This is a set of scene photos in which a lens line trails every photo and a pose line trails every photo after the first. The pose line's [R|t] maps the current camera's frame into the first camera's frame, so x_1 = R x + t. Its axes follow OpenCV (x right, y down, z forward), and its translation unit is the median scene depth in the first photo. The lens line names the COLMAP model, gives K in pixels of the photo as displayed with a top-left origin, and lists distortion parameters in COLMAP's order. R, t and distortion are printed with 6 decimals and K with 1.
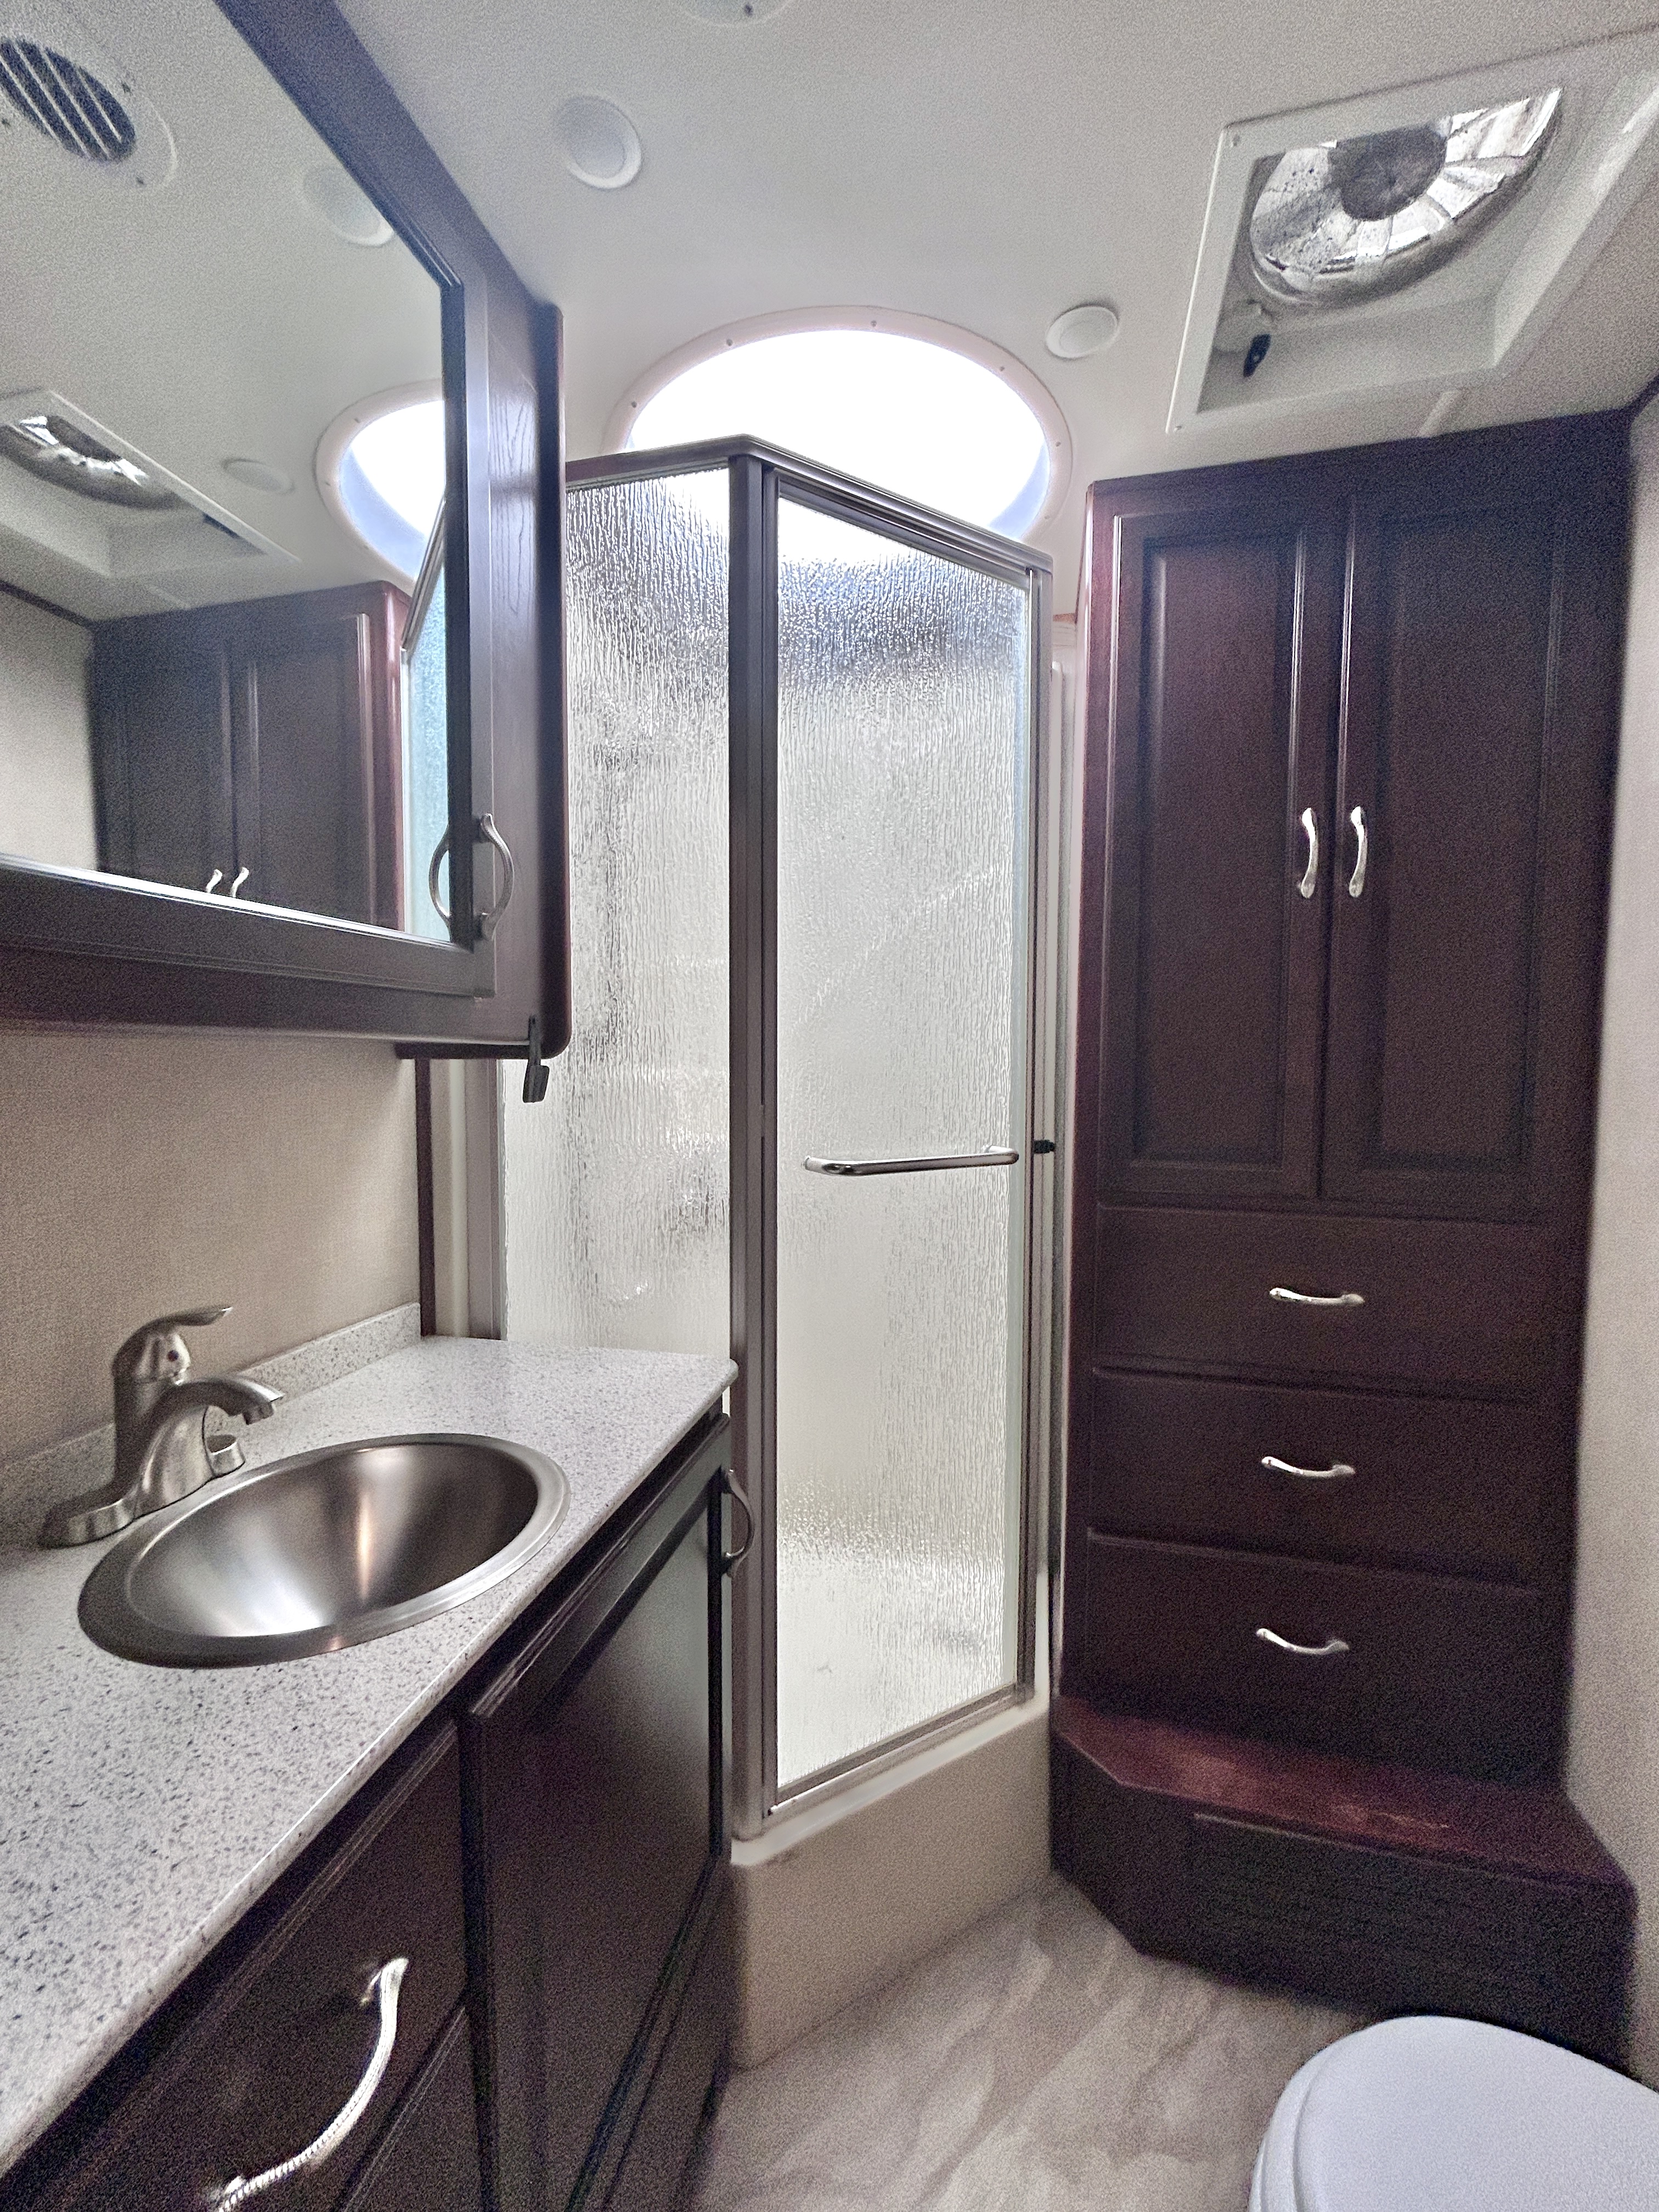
lens RADIAL K [[892.7, 0, 827.0], [0, 892.7, 1103.2], [0, 0, 1]] dist [-0.001176, 0.001769]
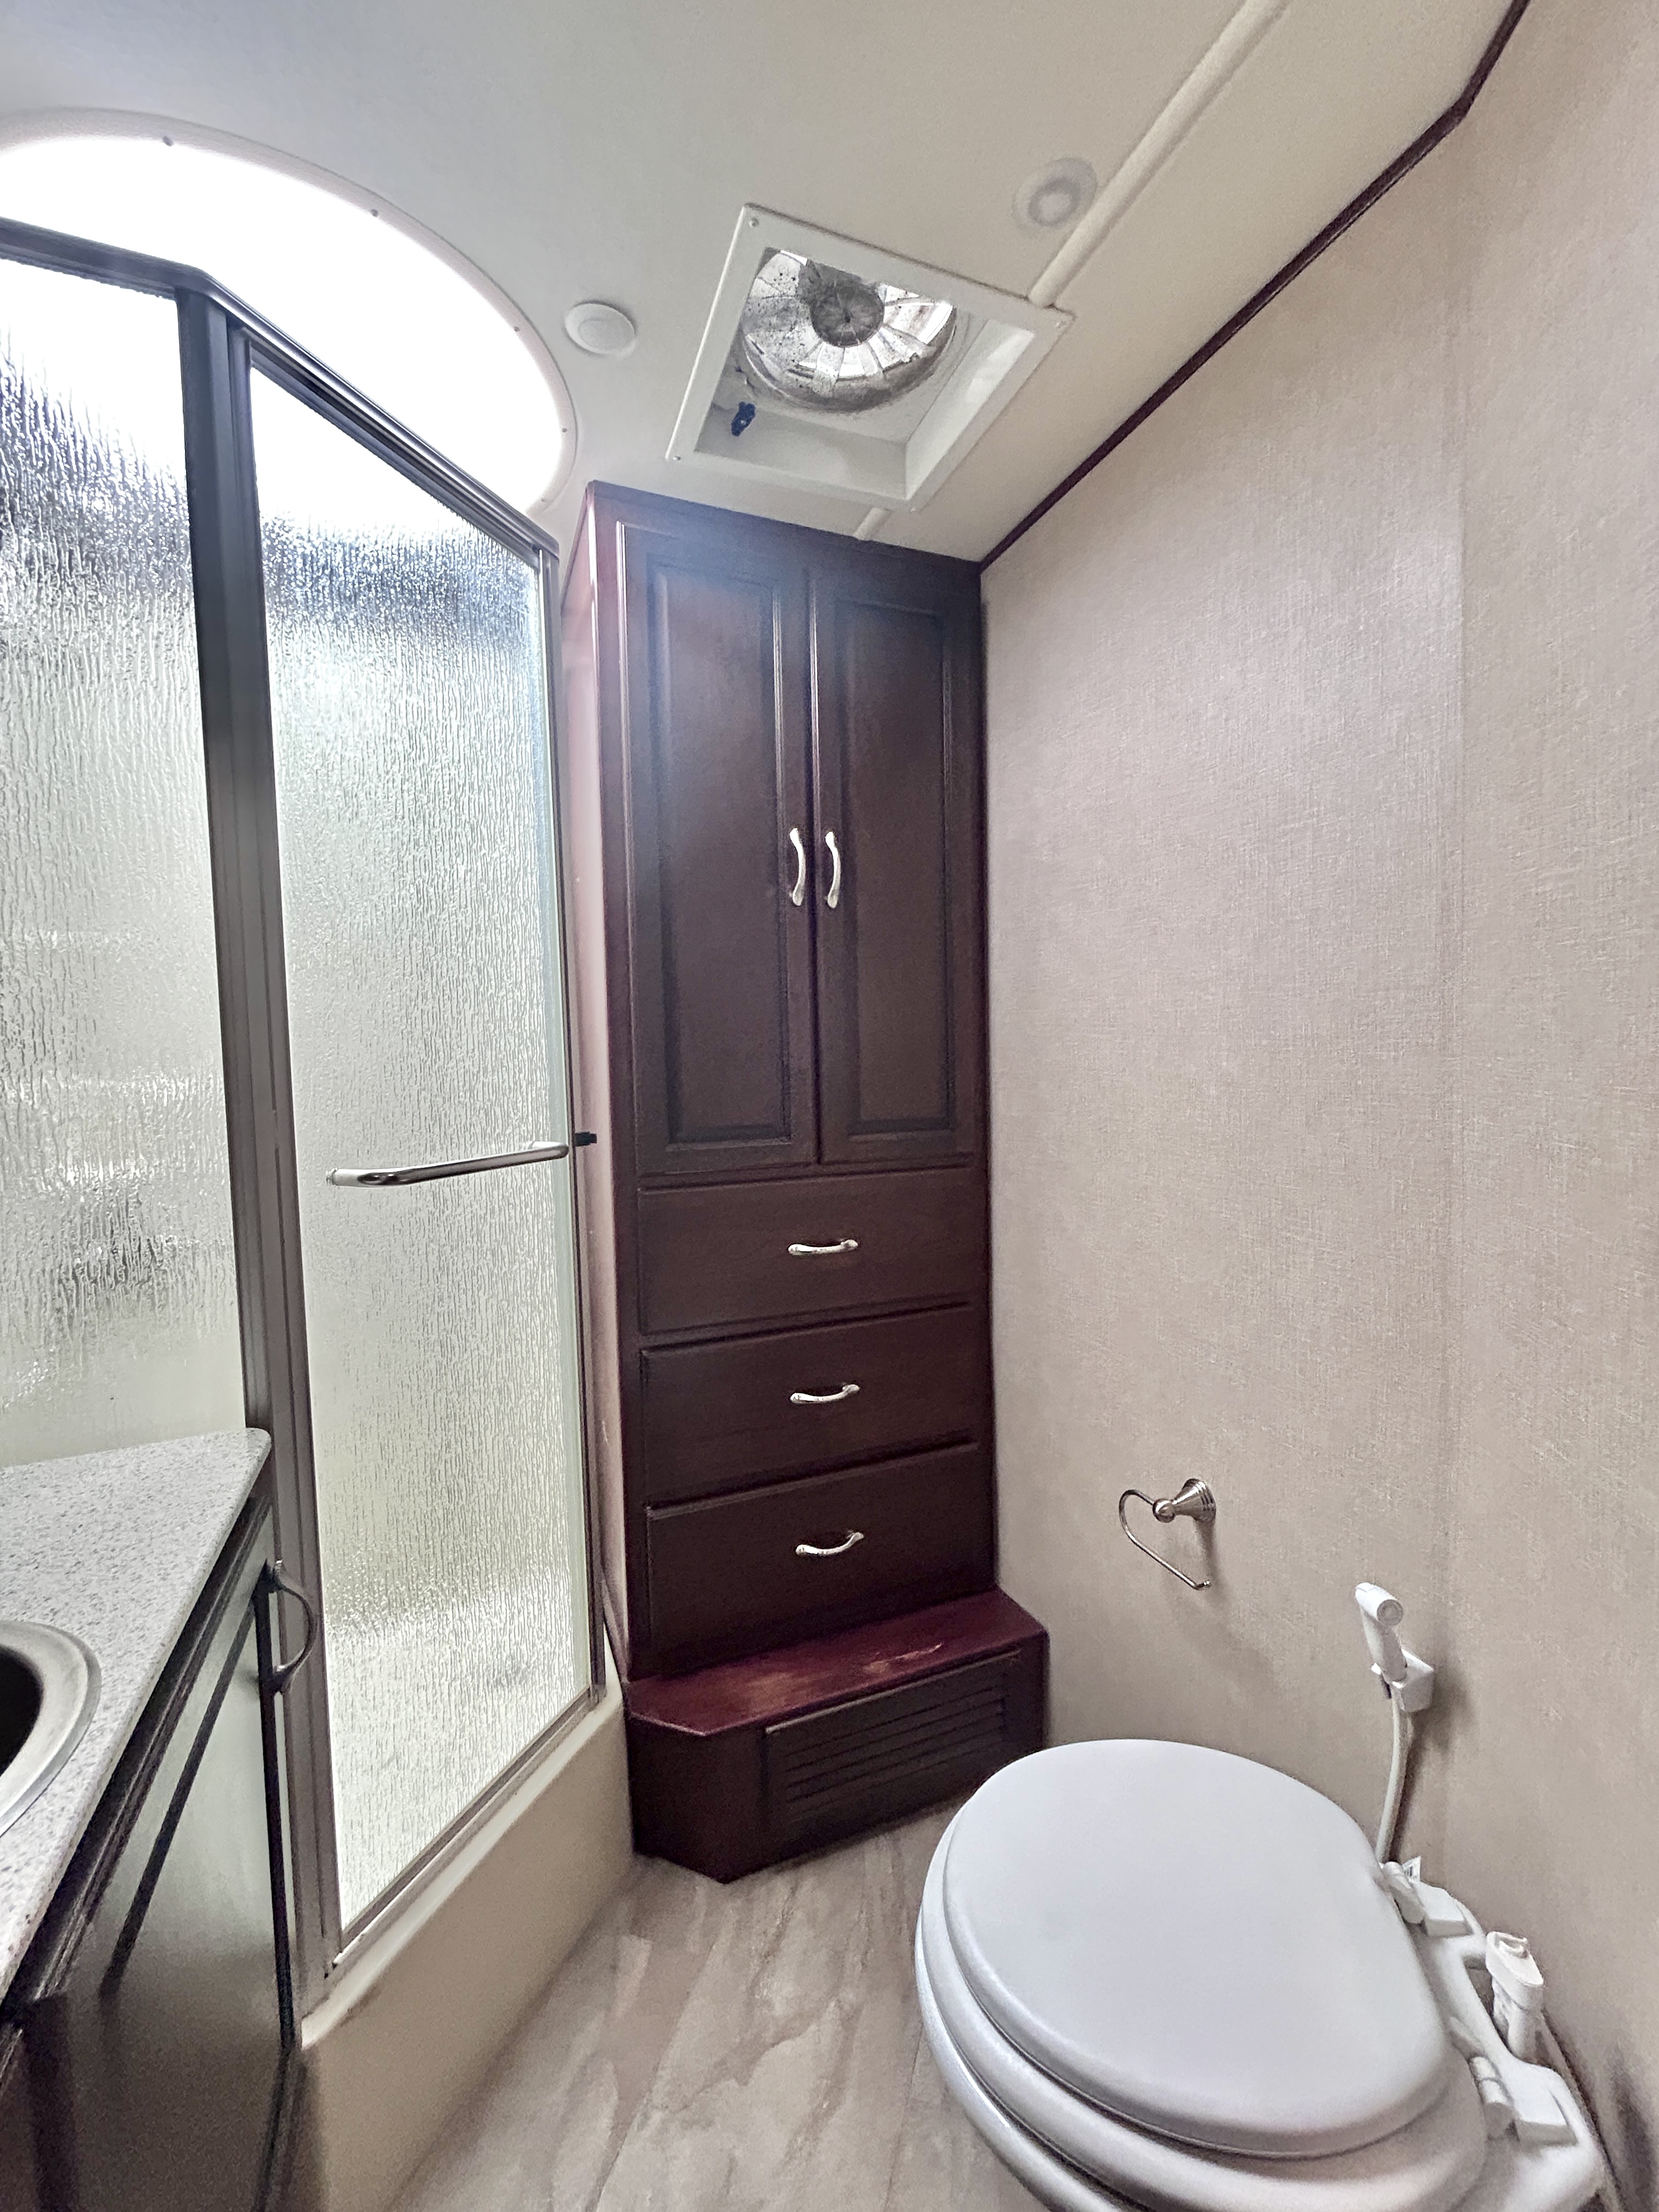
lens RADIAL K [[892.7, 0, 827.0], [0, 892.7, 1103.2], [0, 0, 1]] dist [-0.001176, 0.001769]
pose [[0.814429, -0.056246, 0.577530, -0.123410], [0.060257, 0.998108, 0.012233, 0.015150], [-0.577126, 0.024838, 0.816278, 0.039519]]
